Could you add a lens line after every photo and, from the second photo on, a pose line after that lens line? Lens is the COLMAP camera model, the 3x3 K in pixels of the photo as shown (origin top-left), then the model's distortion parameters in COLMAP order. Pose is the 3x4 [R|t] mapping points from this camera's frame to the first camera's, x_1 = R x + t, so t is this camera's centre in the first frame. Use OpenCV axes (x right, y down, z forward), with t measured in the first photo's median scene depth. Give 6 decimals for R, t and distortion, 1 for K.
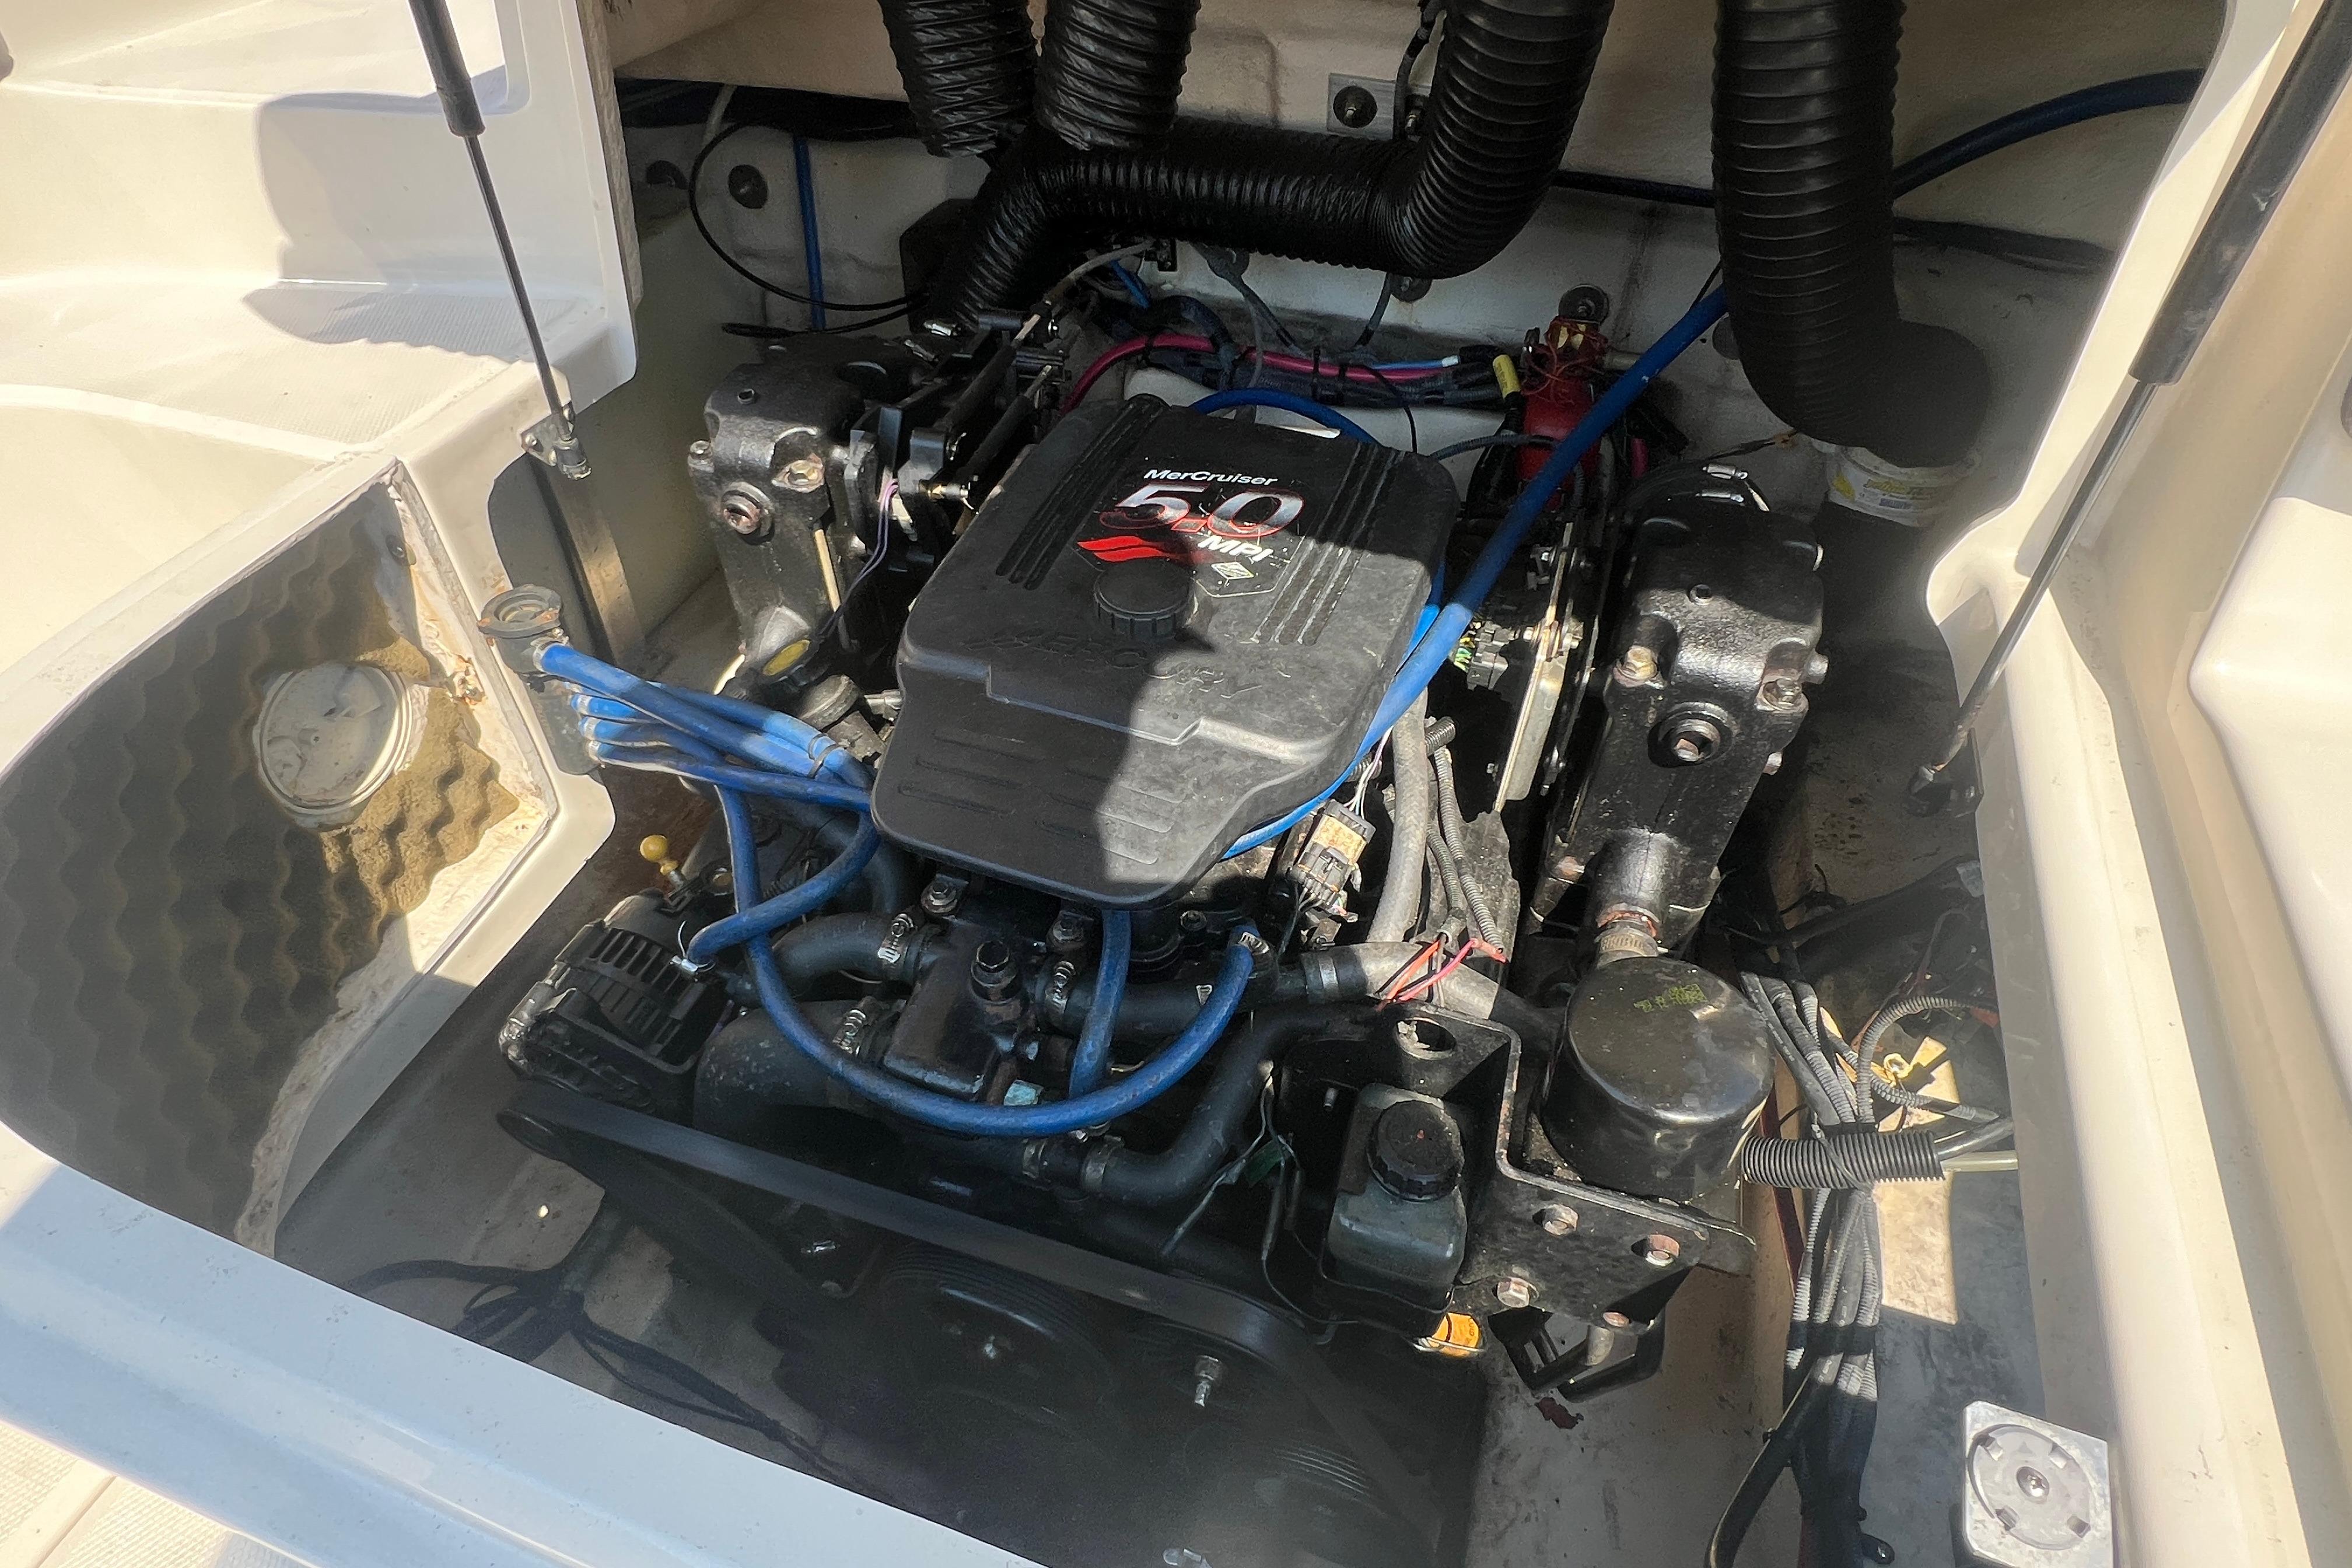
lens RADIAL K [[1235.8, 0, 1171.4], [0, 1235.8, 783.6], [0, 0, 1]] dist [-0.007468, -0.001152]
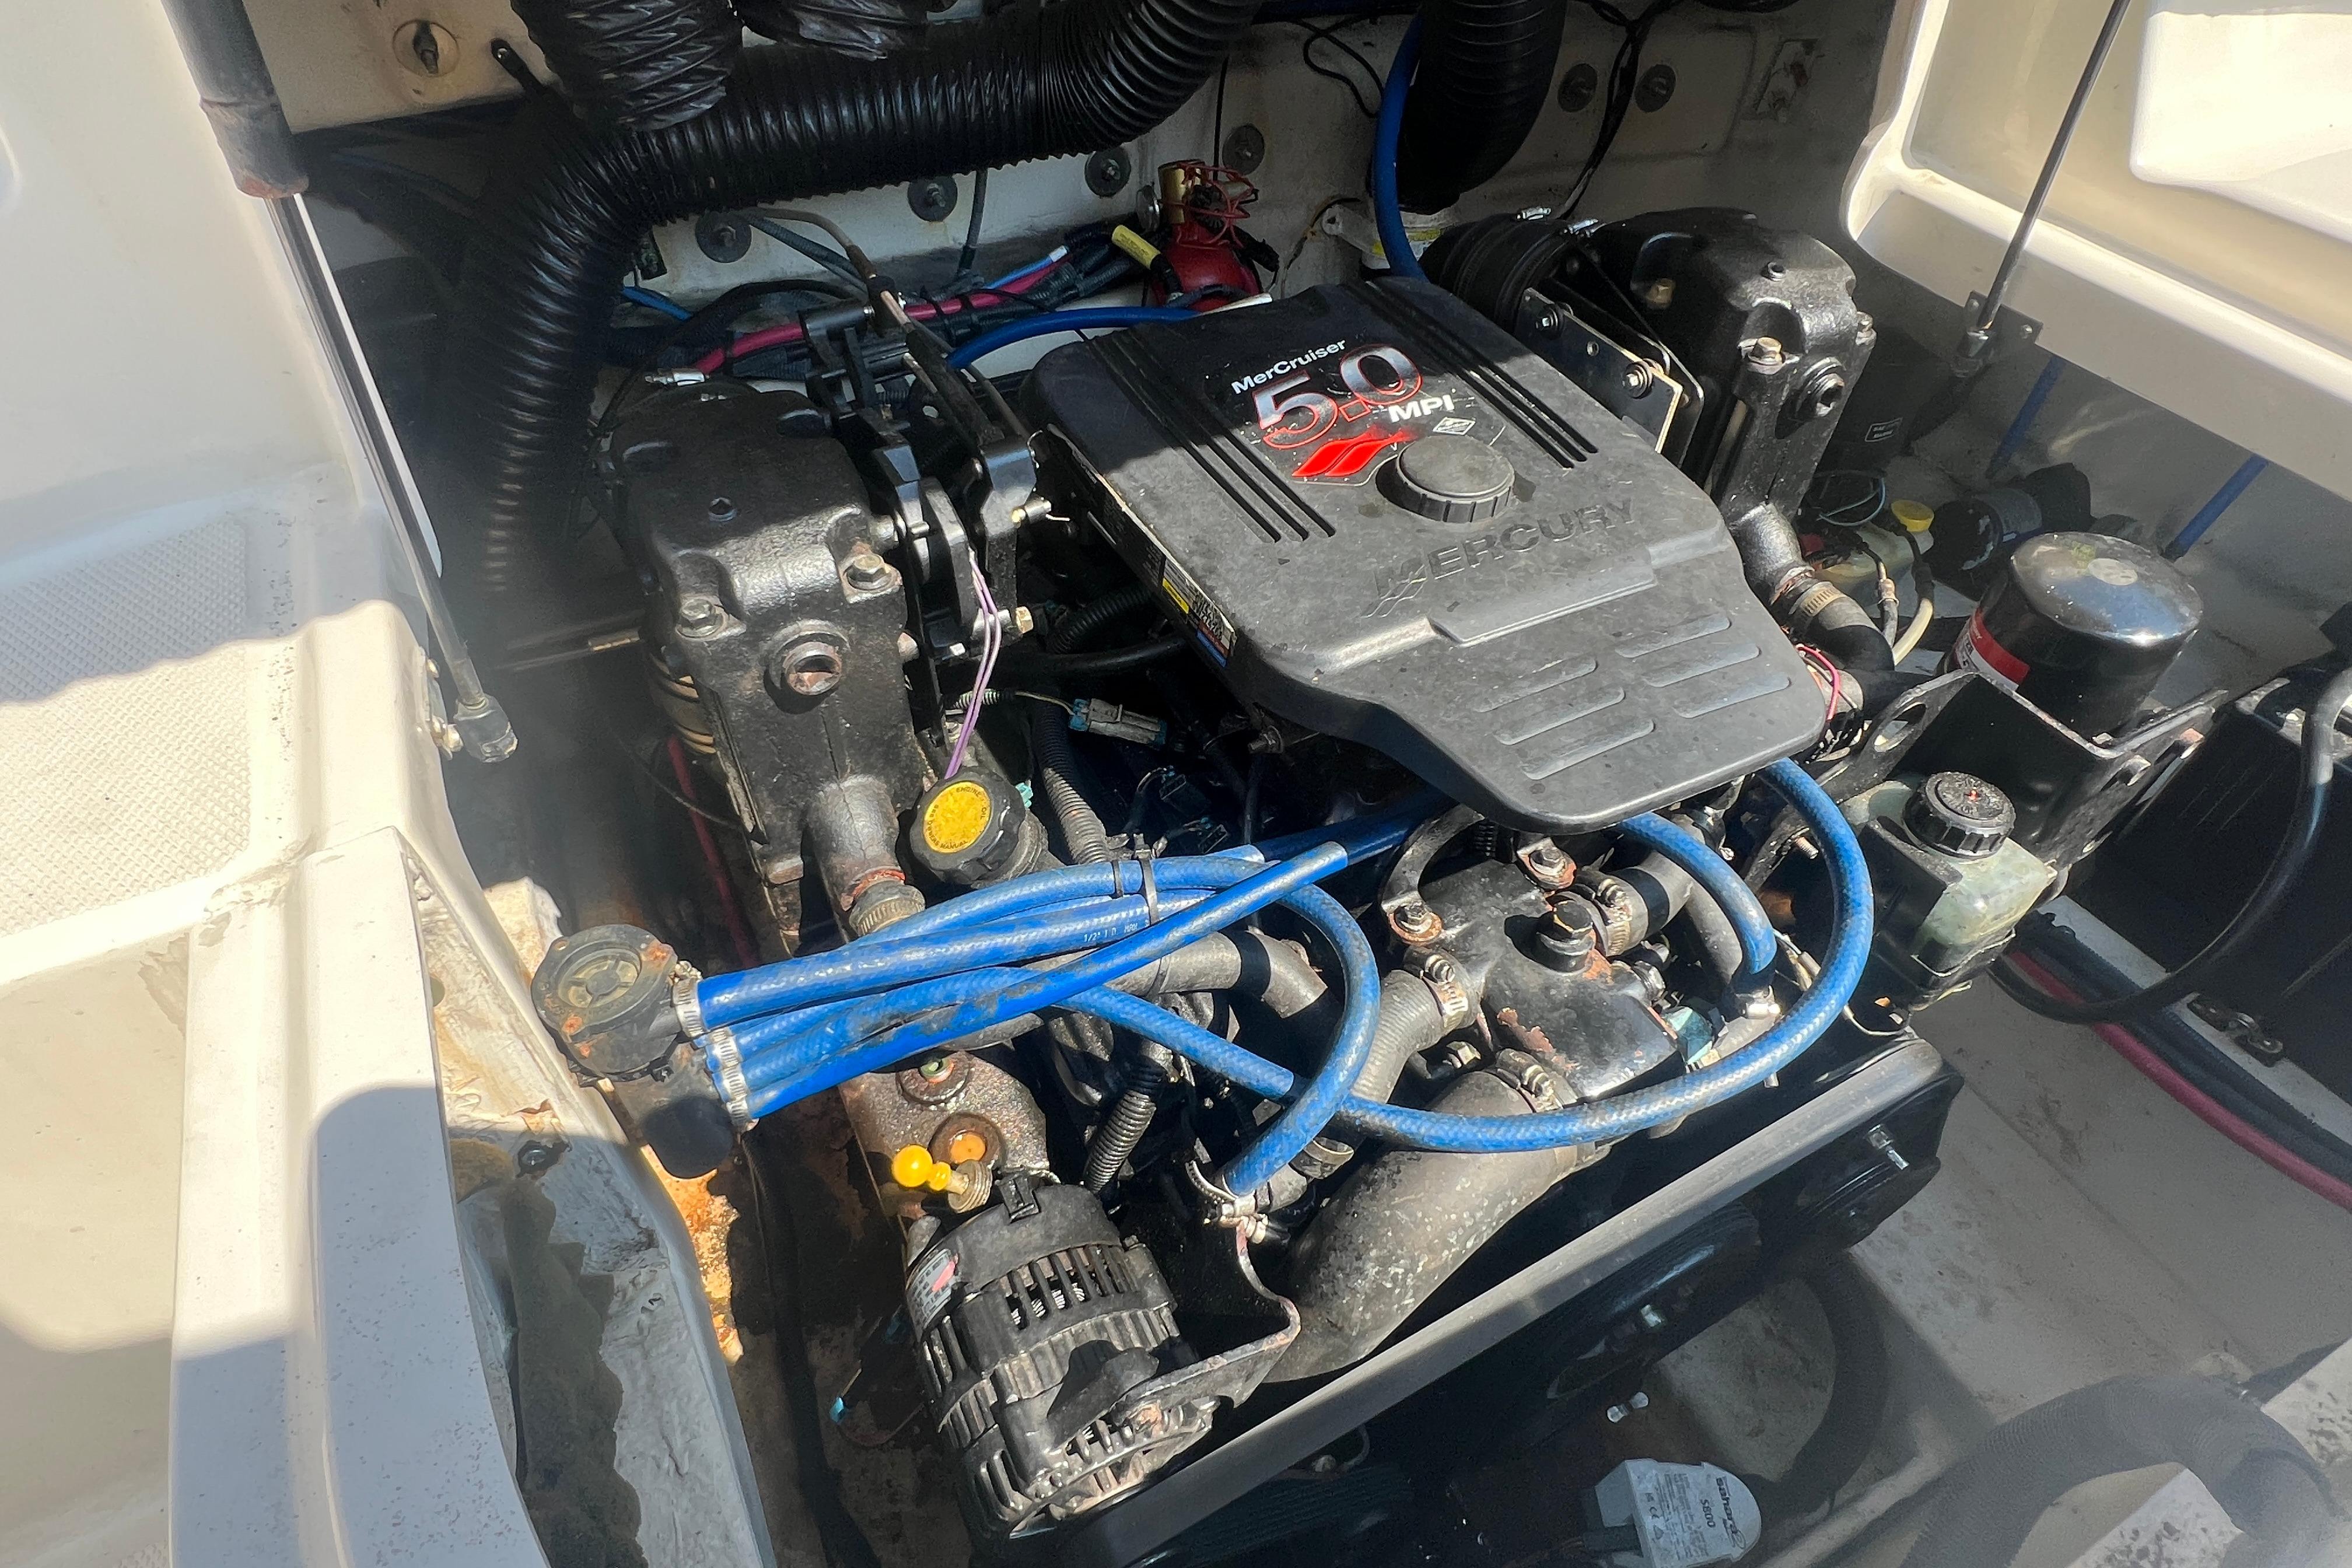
lens RADIAL K [[1235.8, 0, 1176.8], [0, 1235.8, 783.9], [0, 0, 1]] dist [-0.007468, -0.001152]
pose [[0.696571, -0.513320, 0.501289, -0.619211], [0.501712, 0.847938, 0.171131, -0.191777], [-0.512907, 0.132298, 0.848188, 0.356962]]
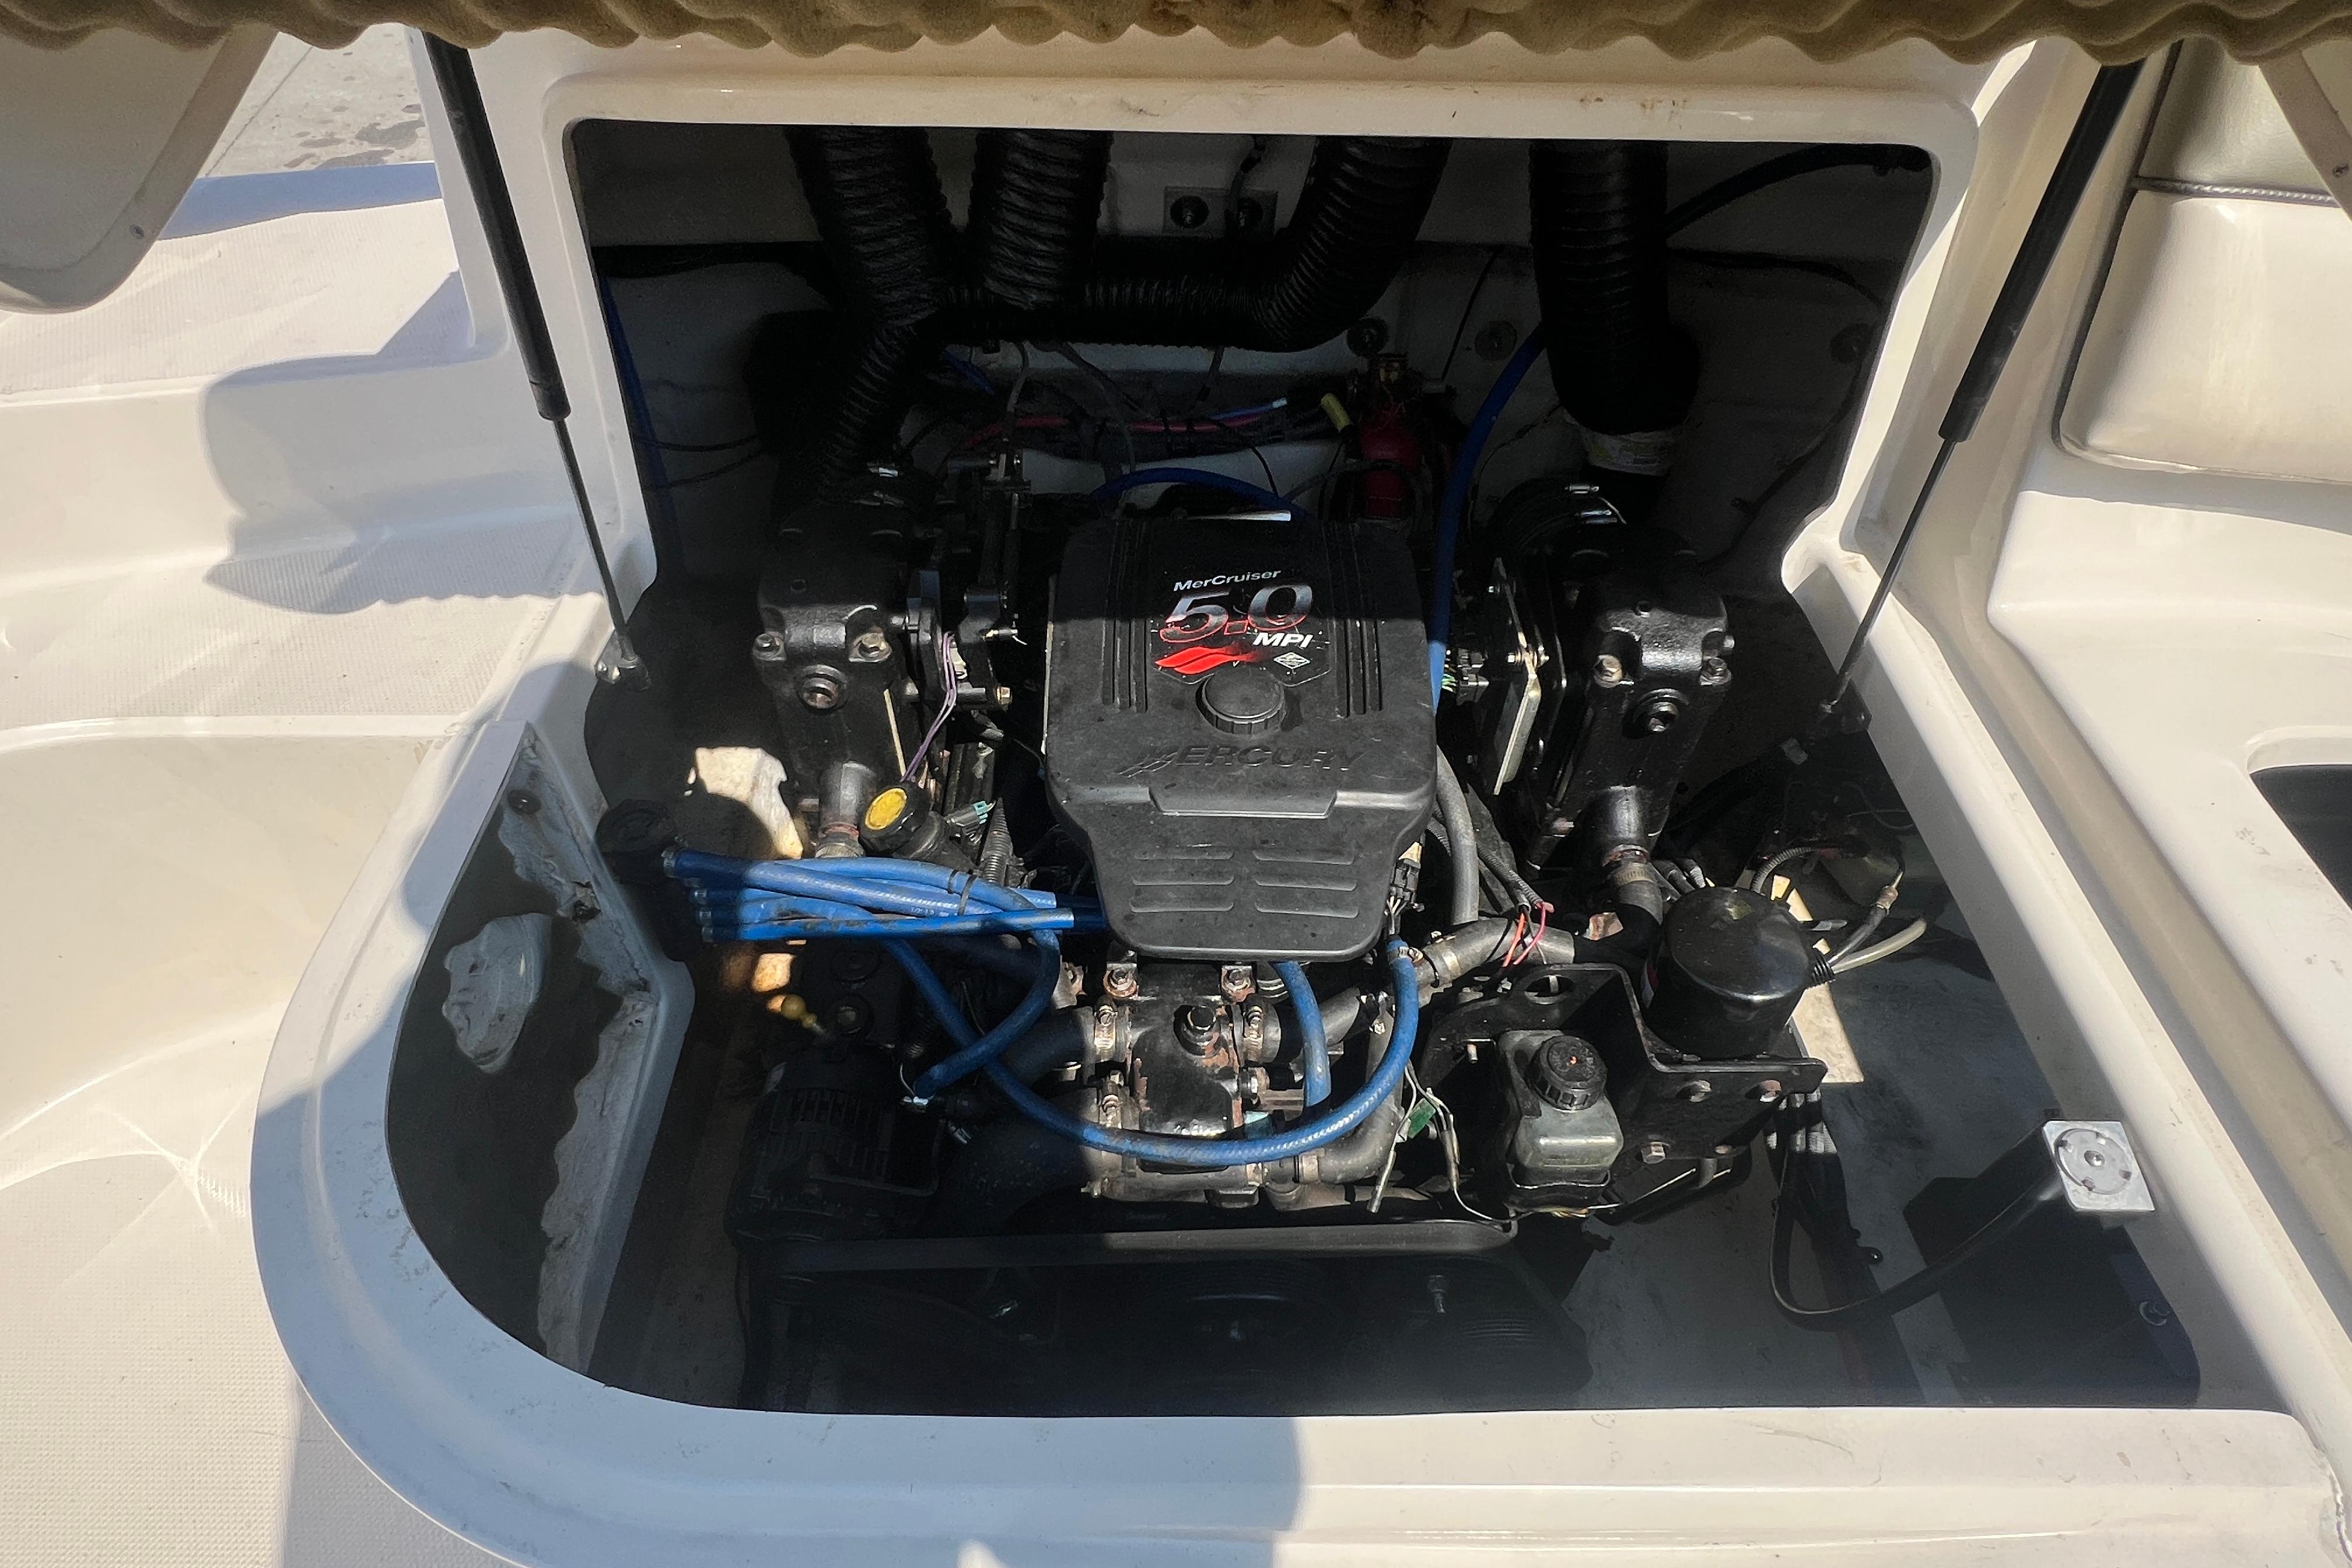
lens RADIAL K [[1235.8, 0, 1175.9], [0, 1235.8, 780.7], [0, 0, 1]] dist [-0.007468, -0.001152]
pose [[0.944906, -0.233660, 0.229251, -0.341121], [0.227273, 0.972318, 0.054265, -0.138730], [-0.235584, 0.000827, 0.971854, -0.148953]]
